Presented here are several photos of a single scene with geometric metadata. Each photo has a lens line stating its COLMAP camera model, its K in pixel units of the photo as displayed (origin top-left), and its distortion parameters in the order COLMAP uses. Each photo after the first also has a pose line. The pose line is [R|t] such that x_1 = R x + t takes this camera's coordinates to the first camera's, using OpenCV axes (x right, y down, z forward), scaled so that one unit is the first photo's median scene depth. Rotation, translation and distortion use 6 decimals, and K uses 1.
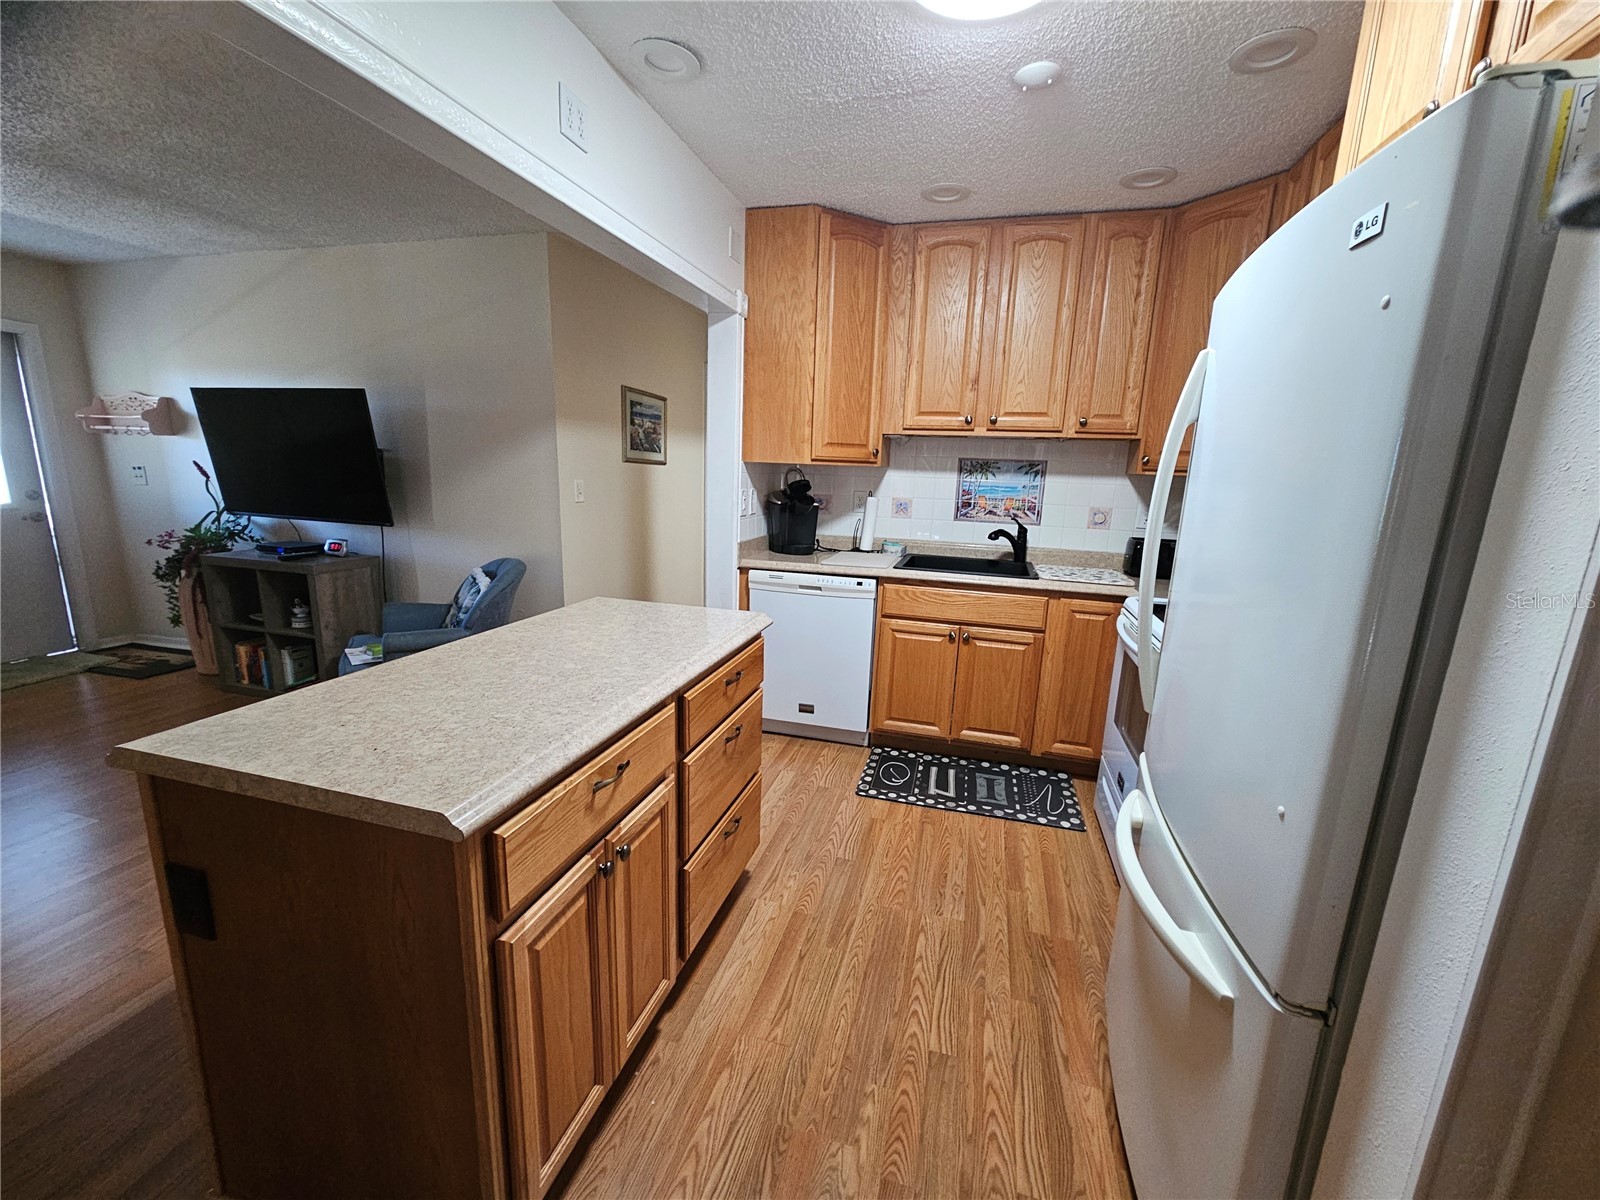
lens RADIAL K [[654.8, 0, 804.0], [0, 654.8, 605.1], [0, 0, 1]] dist [-0.001136, 0.000202]
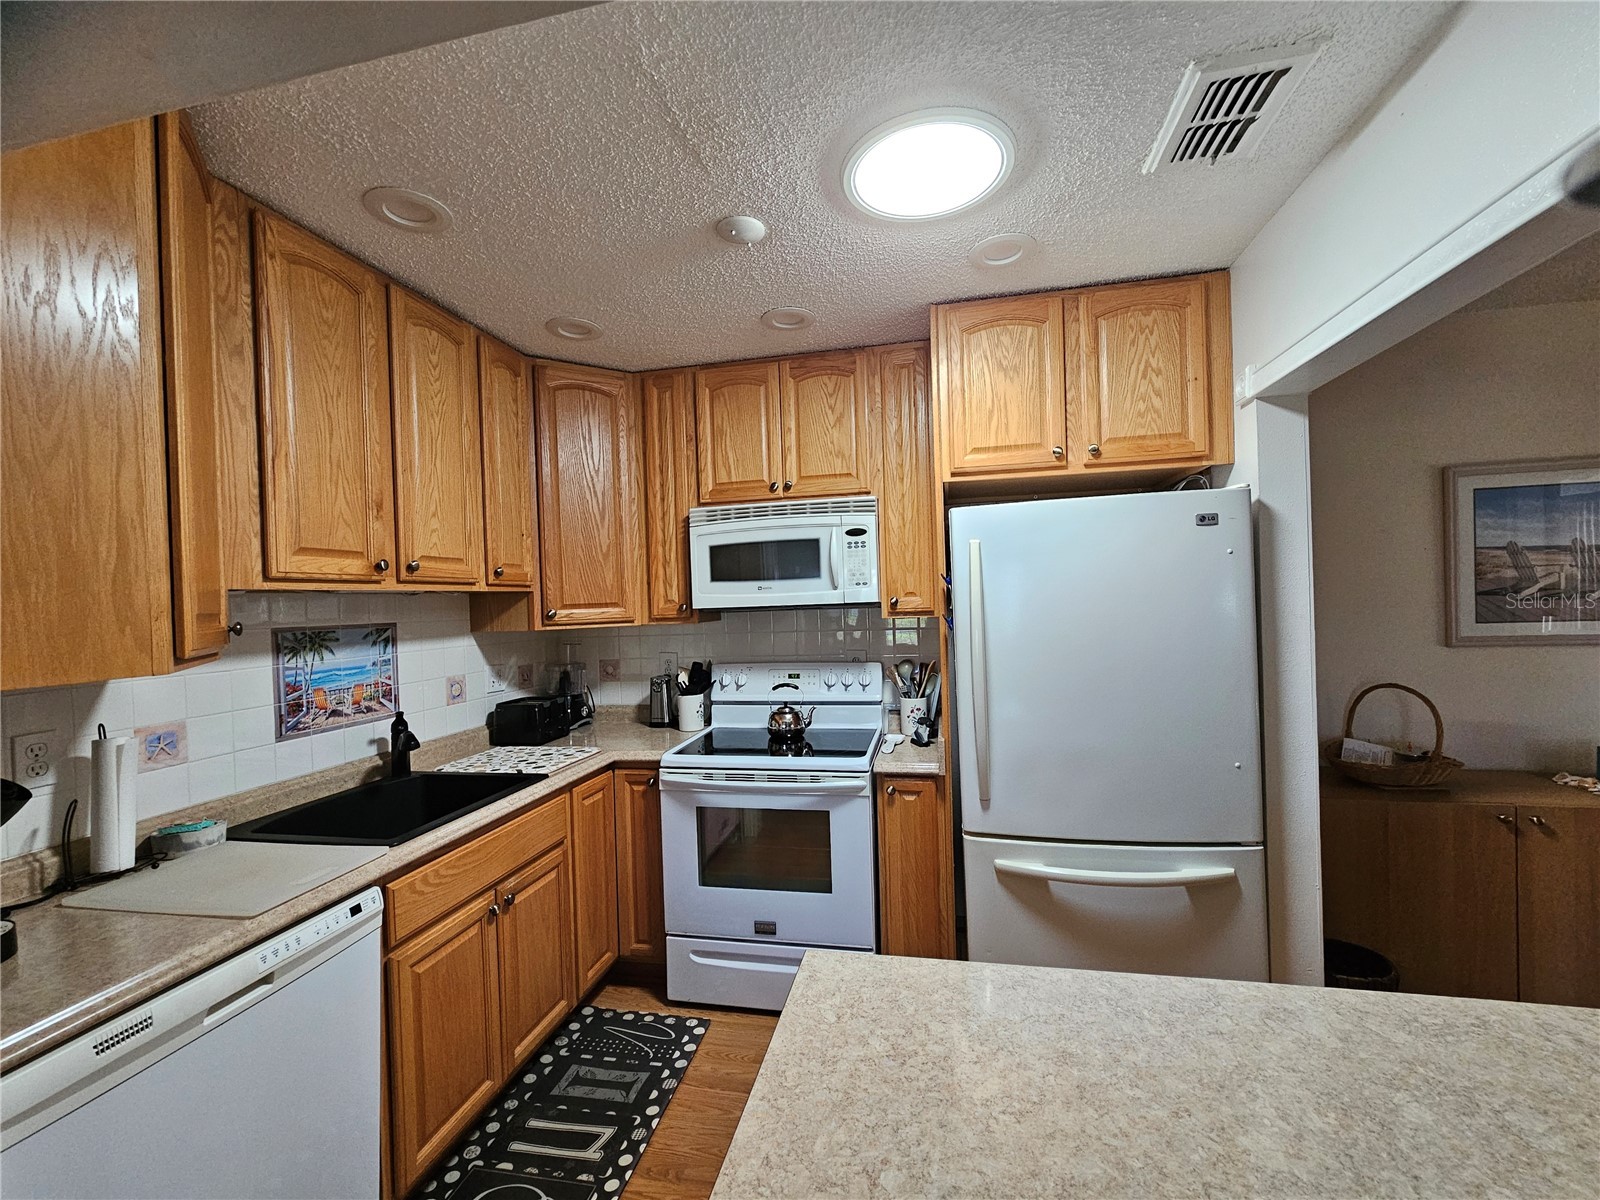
lens RADIAL K [[659.7, 0, 802.1], [0, 659.7, 608.0], [0, 0, 1]] dist [0.001066, 0.000321]
pose [[-0.061277, -0.042743, 0.997205, -0.377737], [0.238205, 0.969588, 0.056197, -0.184944], [-0.969280, 0.240983, -0.049232, 0.656556]]
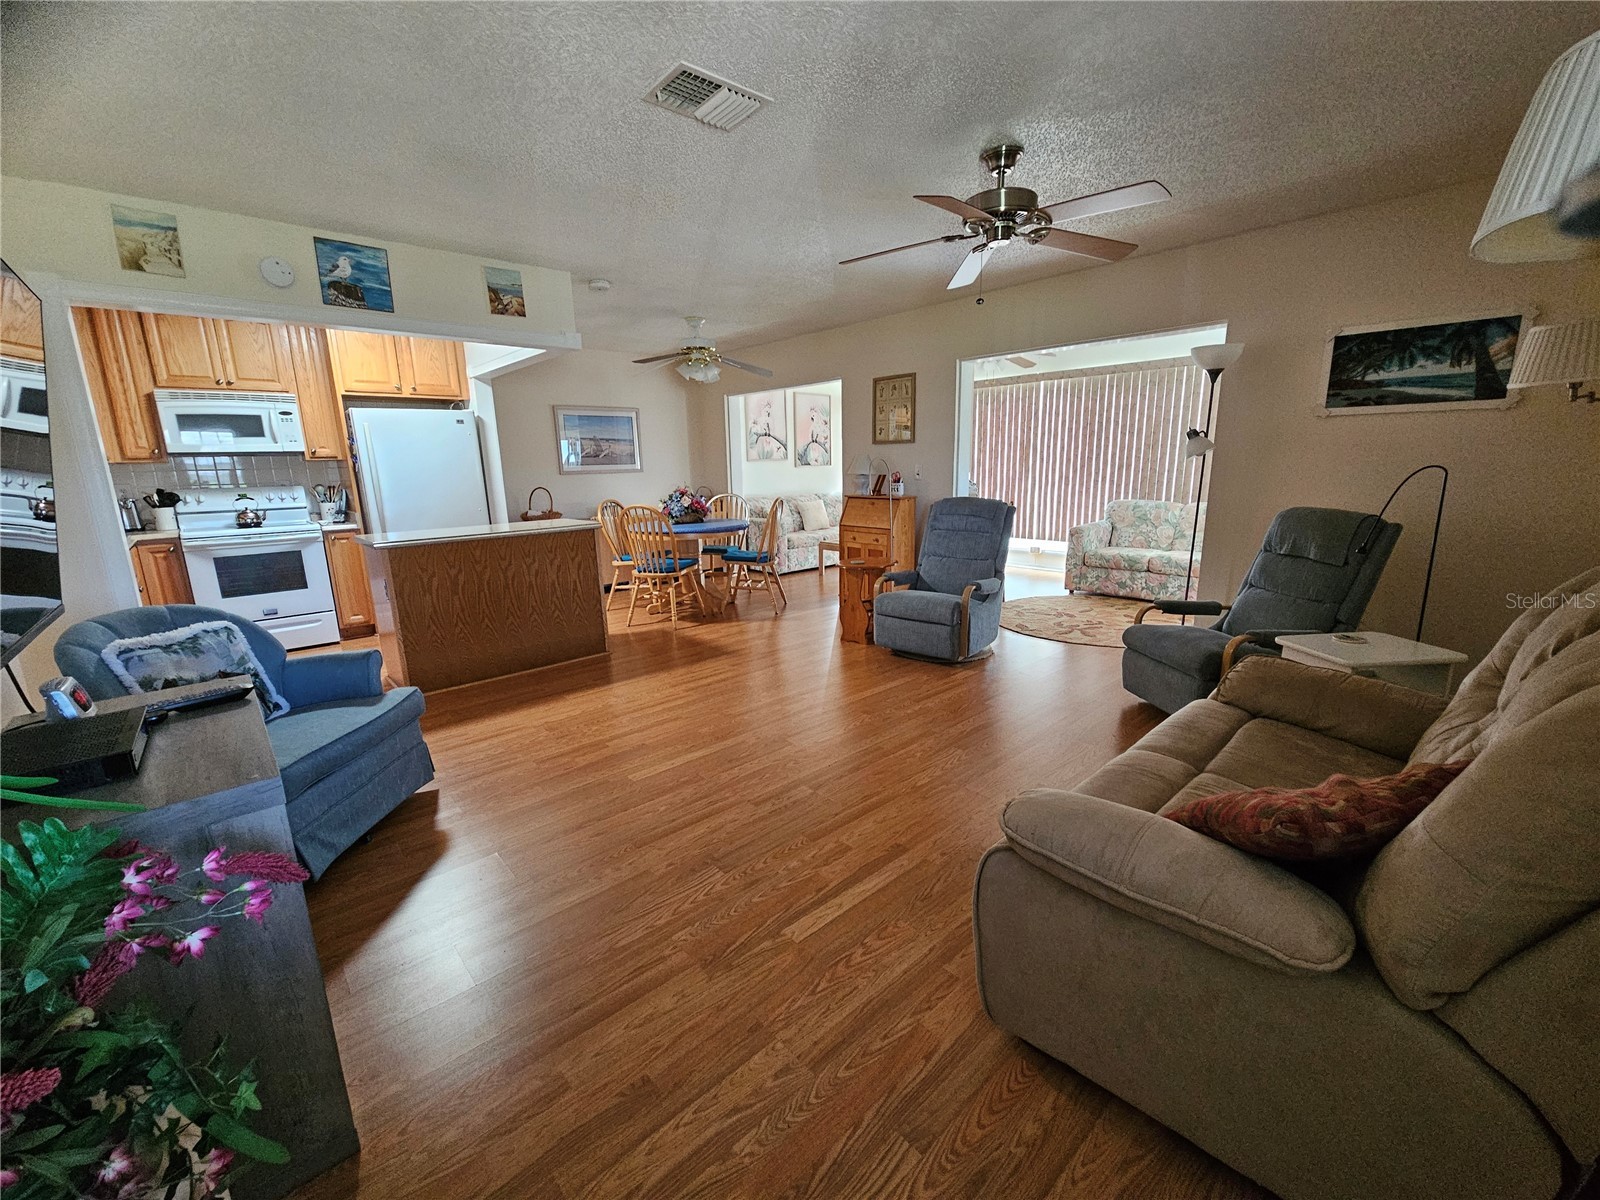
lens RADIAL K [[653.9, 0, 806.2], [0, 653.9, 603.6], [0, 0, 1]] dist [-0.000767, 0.000140]
pose [[-0.843172, -0.129865, 0.521724, -1.487855], [0.105786, 0.911348, 0.397812, -0.290197], [-0.527134, 0.390615, -0.754685, 1.232340]]
